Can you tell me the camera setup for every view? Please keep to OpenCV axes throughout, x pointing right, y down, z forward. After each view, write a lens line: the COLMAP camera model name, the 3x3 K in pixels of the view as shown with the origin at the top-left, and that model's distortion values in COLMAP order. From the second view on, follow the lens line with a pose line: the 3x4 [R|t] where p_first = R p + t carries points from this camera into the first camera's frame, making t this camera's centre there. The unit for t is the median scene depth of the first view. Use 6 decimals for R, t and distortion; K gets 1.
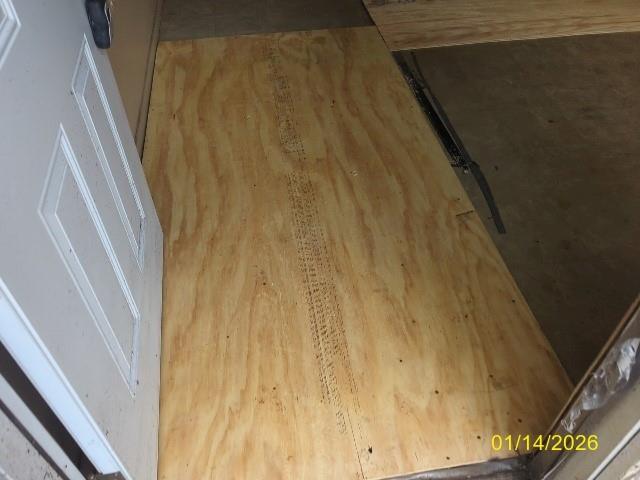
lens RADIAL K [[522.1, 0, 322.1], [0, 522.1, 243.8], [0, 0, 1]] dist [0.074216, -0.065124]
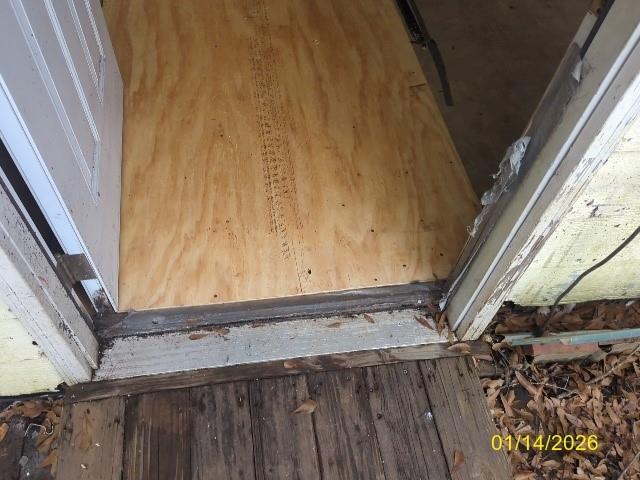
lens RADIAL K [[522.1, 0, 317.7], [0, 522.1, 239.5], [0, 0, 1]] dist [0.074216, -0.065124]
pose [[0.996978, 0.048890, 0.060367, 0.029412], [-0.057138, 0.988001, 0.143488, 0.125129], [-0.052627, -0.146503, 0.987809, -0.084999]]
